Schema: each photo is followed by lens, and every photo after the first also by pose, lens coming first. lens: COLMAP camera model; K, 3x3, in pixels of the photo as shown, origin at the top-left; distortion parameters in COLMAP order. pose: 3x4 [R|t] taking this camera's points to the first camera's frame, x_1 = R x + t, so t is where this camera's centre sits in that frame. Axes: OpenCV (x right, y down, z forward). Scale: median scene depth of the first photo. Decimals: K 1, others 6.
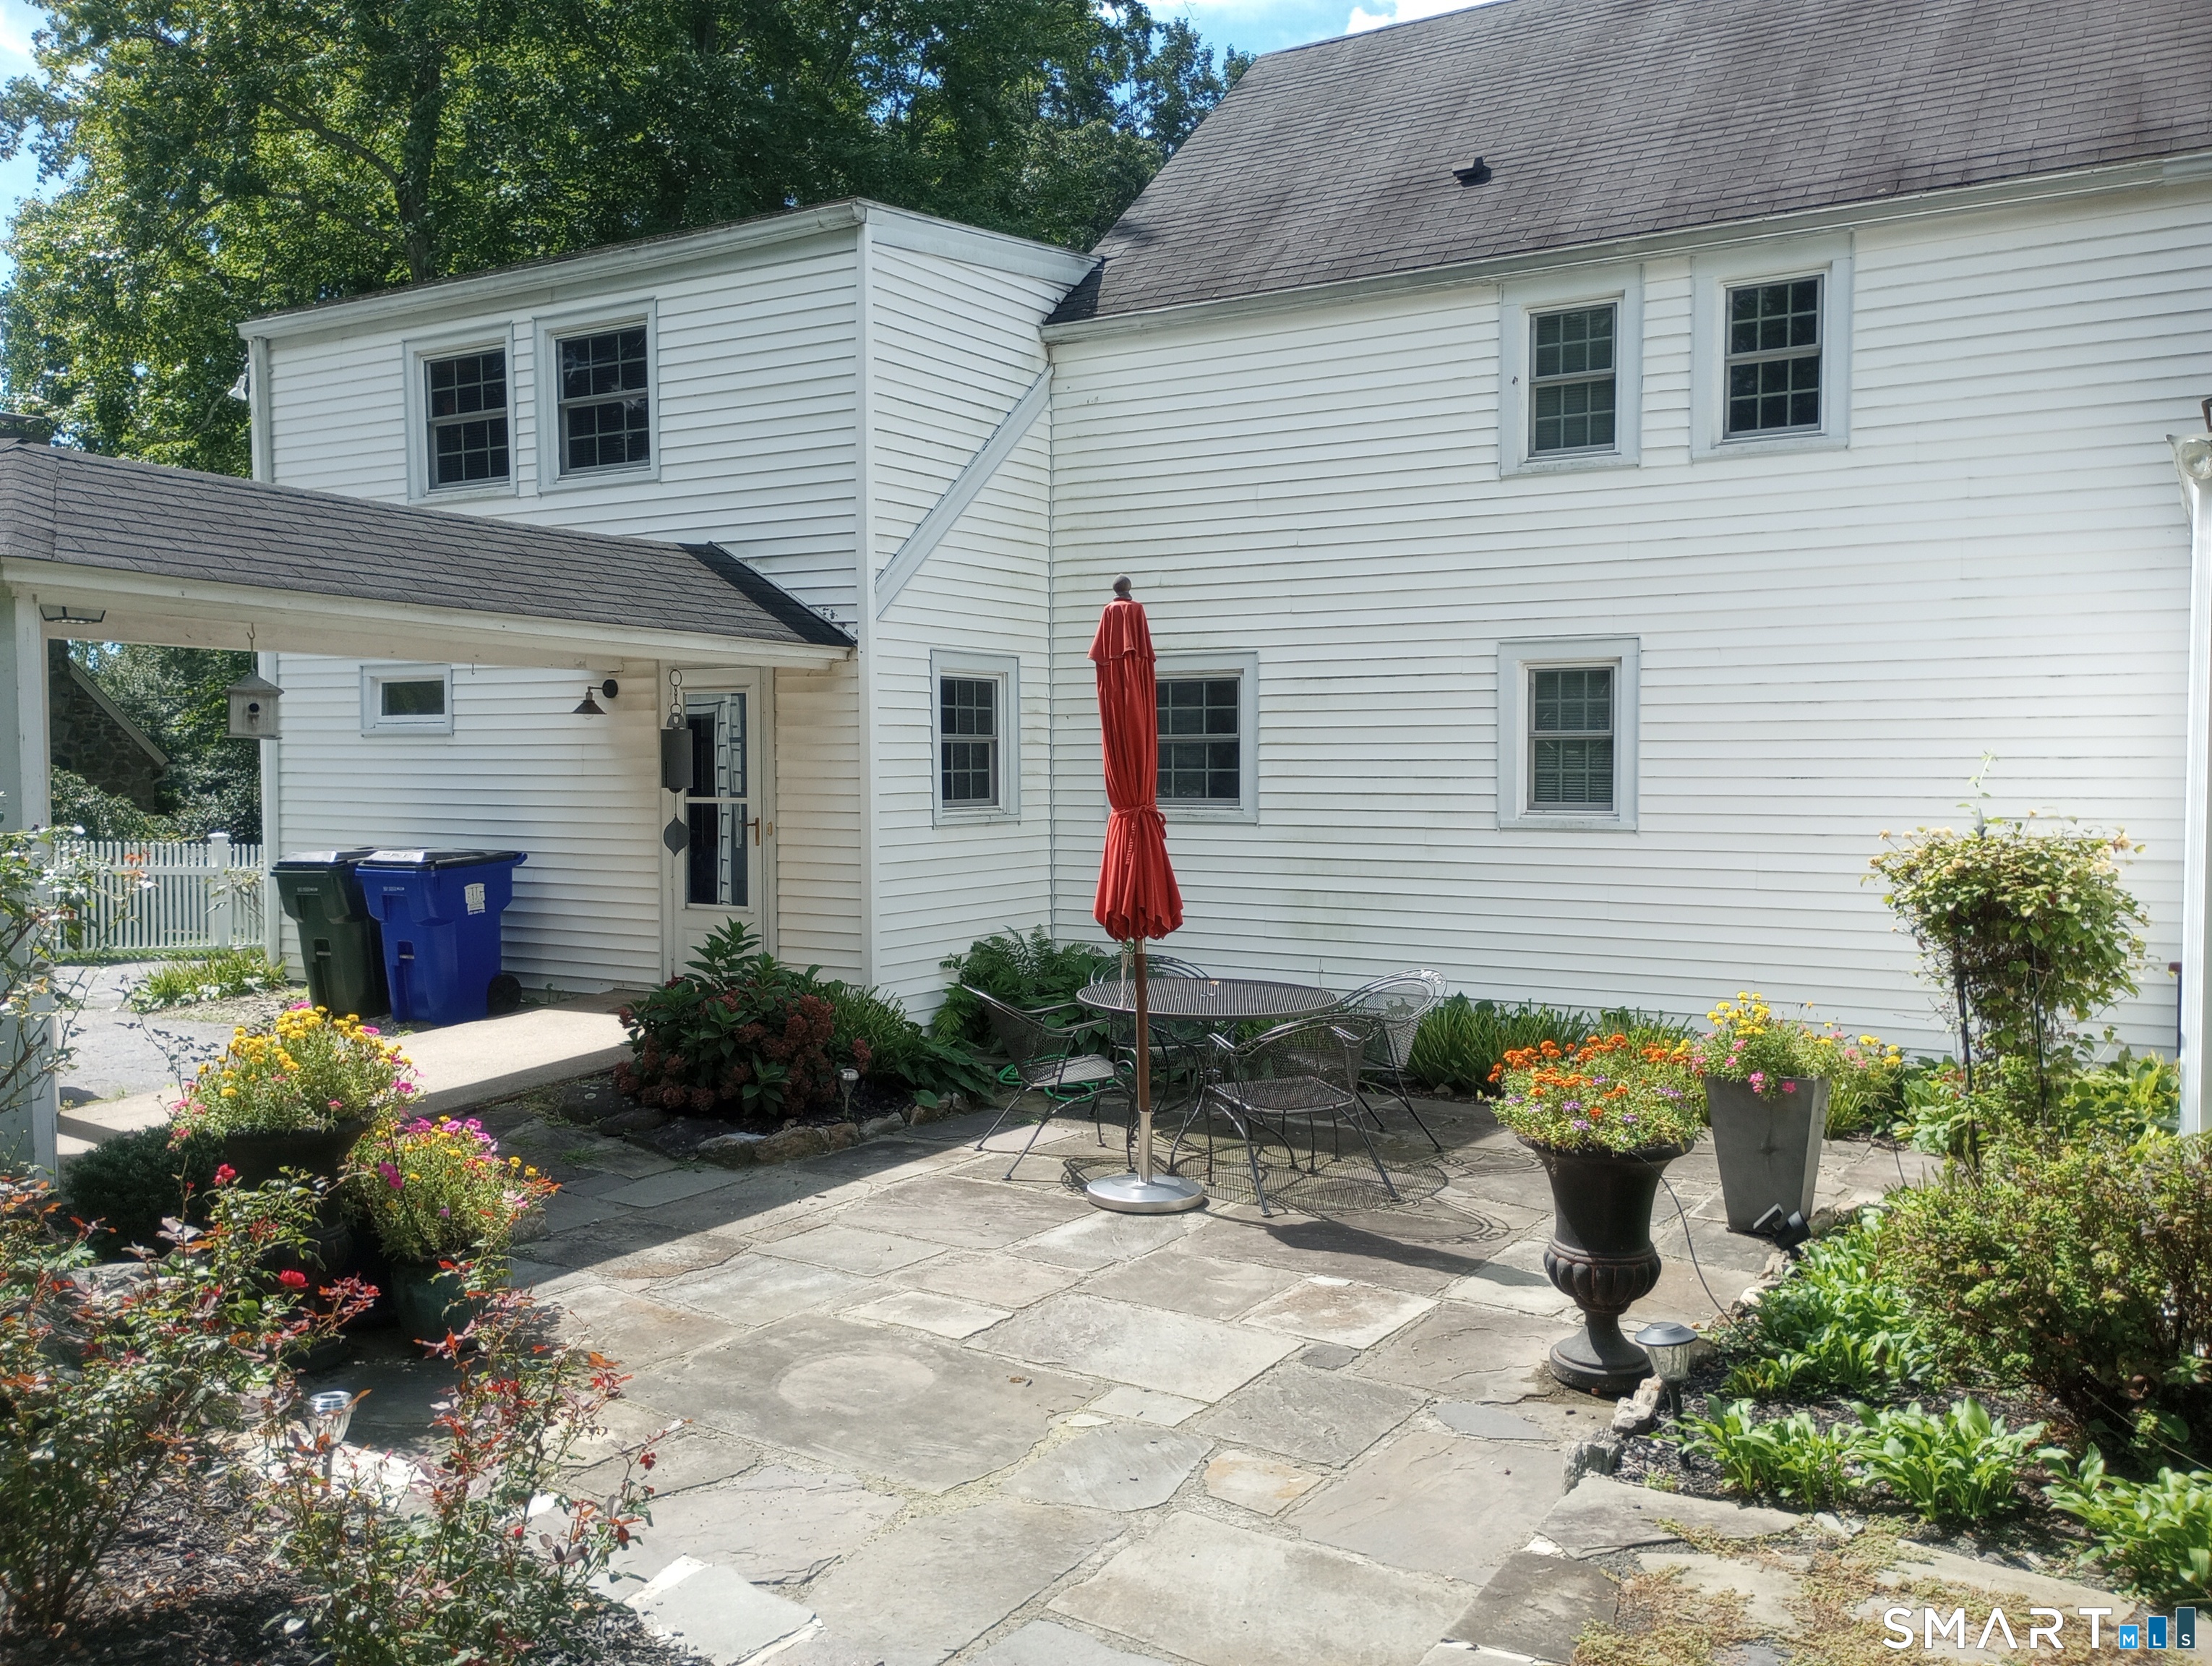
lens RADIAL K [[1853.2, 0, 1093.7], [0, 1853.2, 834.5], [0, 0, 1]] dist [0.047523, -0.059071]
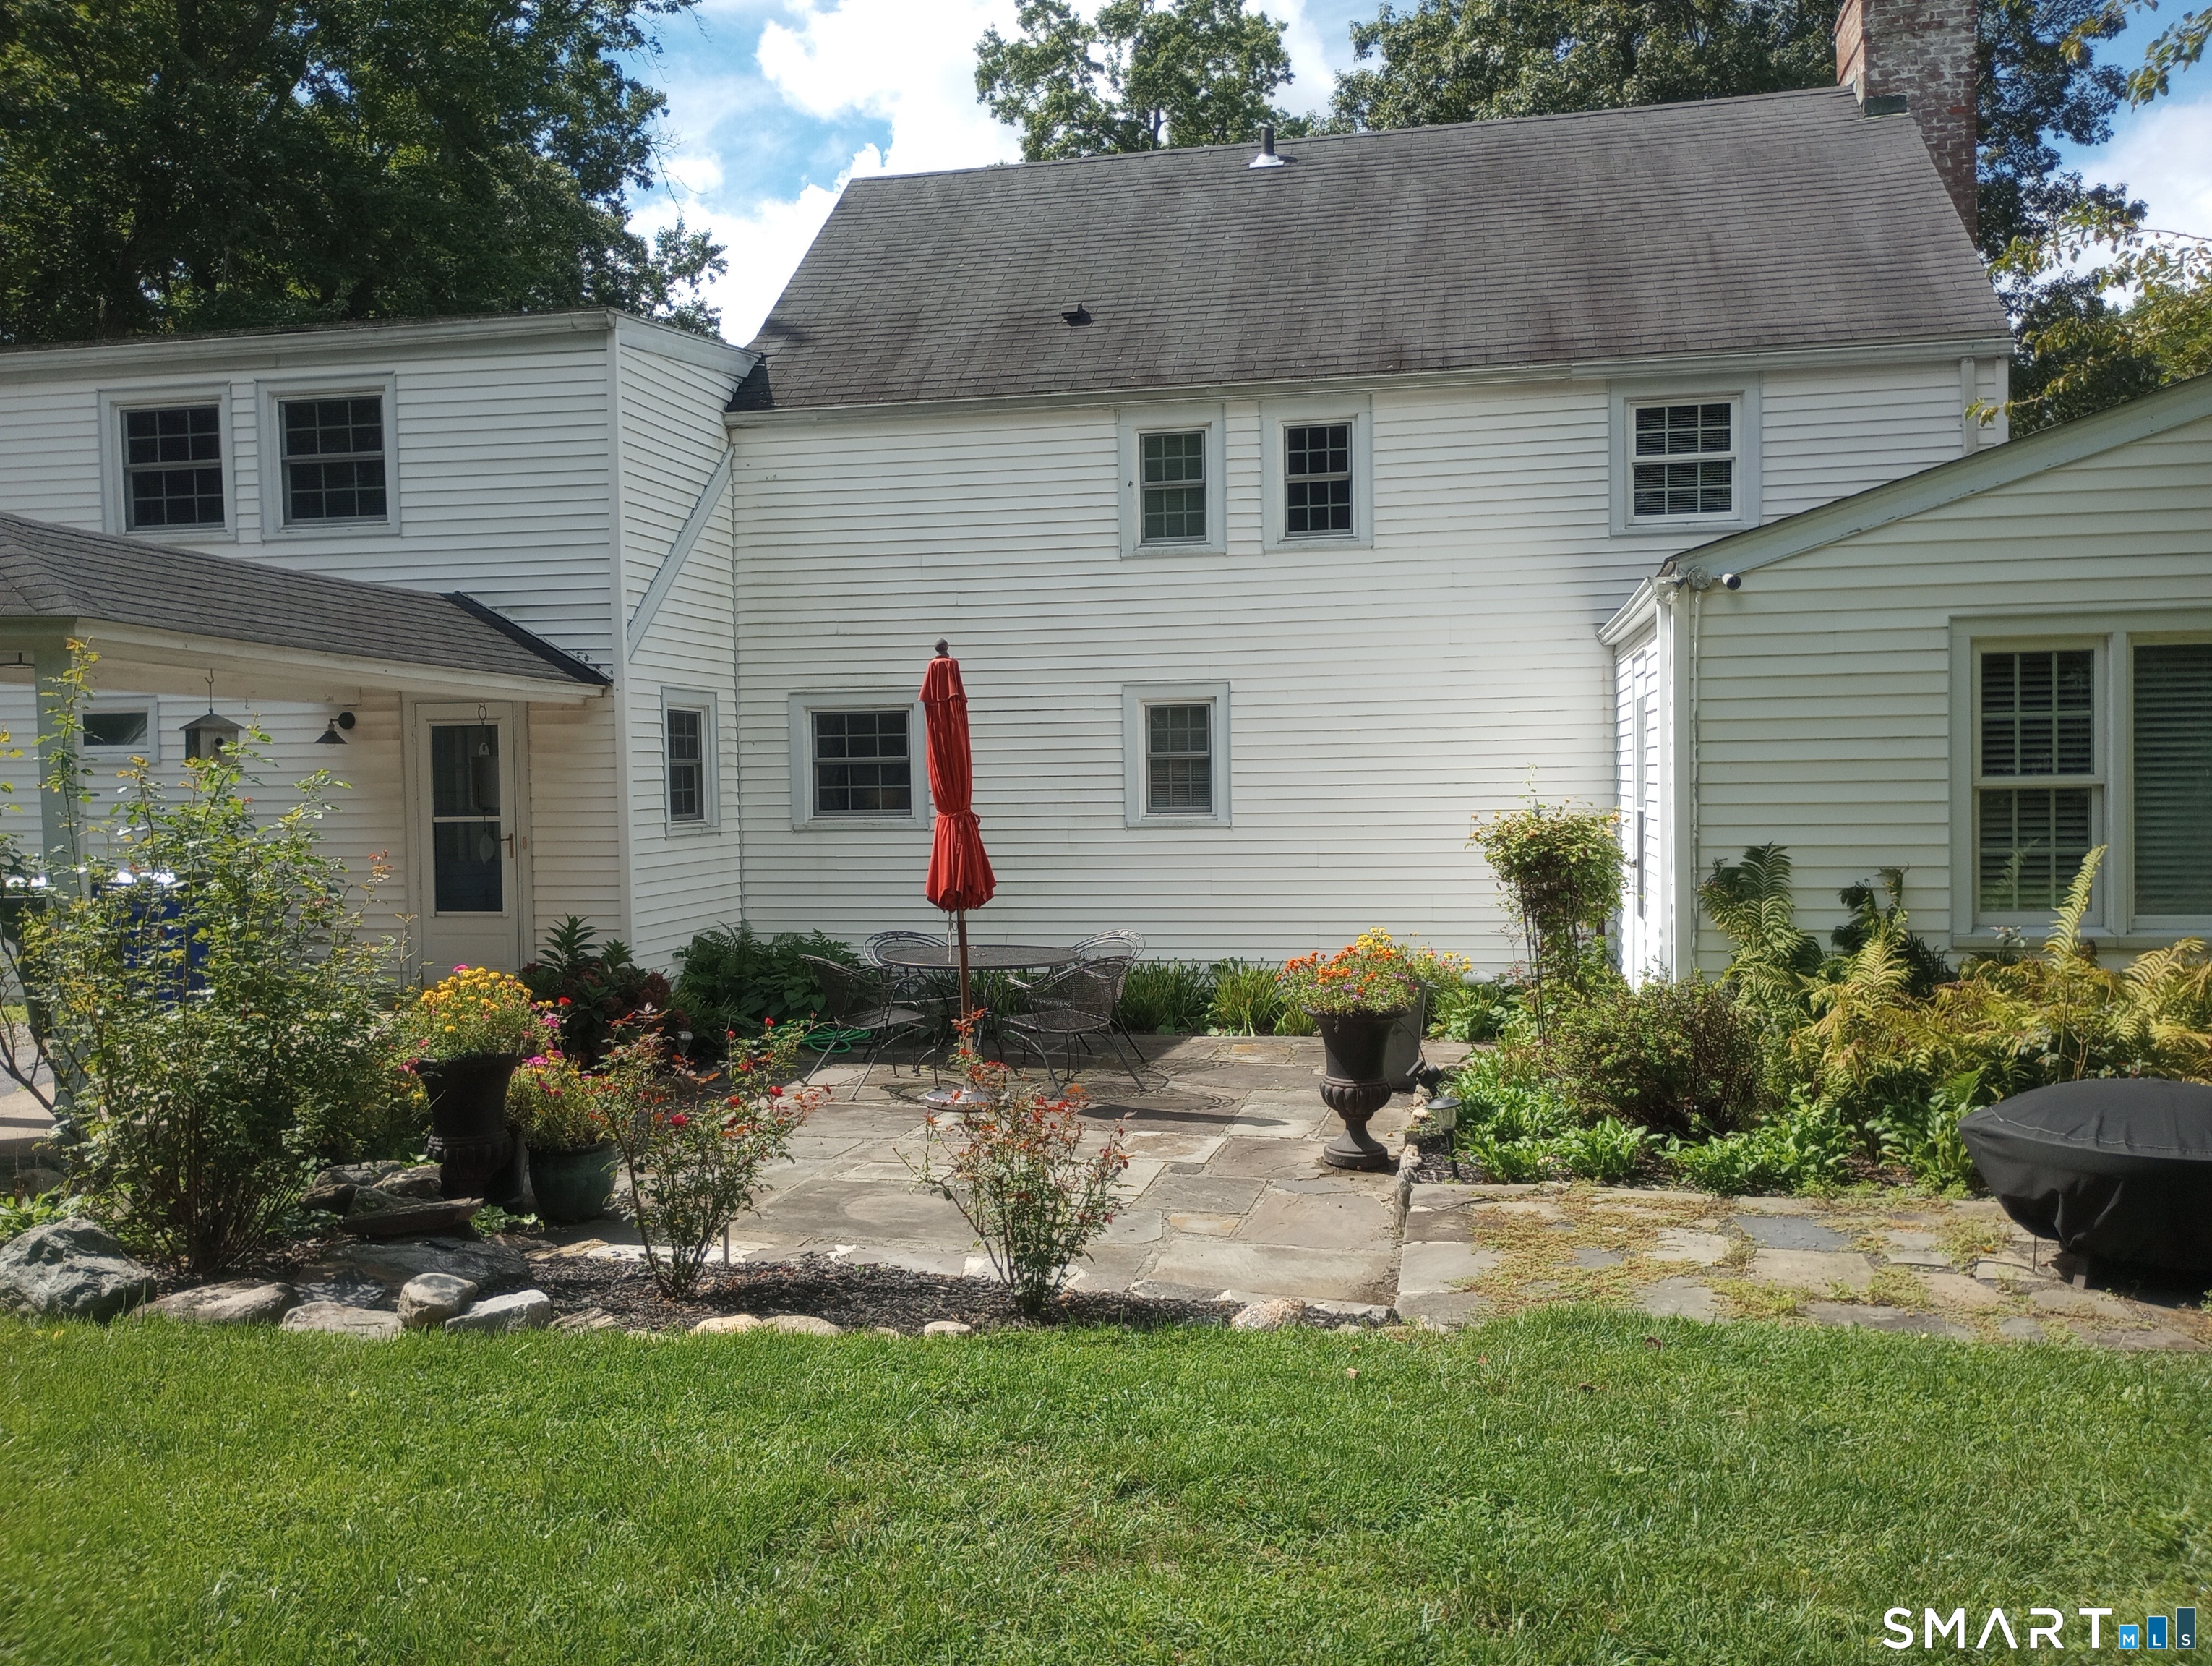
lens RADIAL K [[1853.2, 0, 1108.8], [0, 1853.2, 833.9], [0, 0, 1]] dist [0.047523, -0.059071]
pose [[0.939814, -0.023004, 0.340912, -0.236444], [0.027229, 0.999600, -0.007613, 0.010535], [-0.340601, 0.016438, 0.940064, -0.213410]]
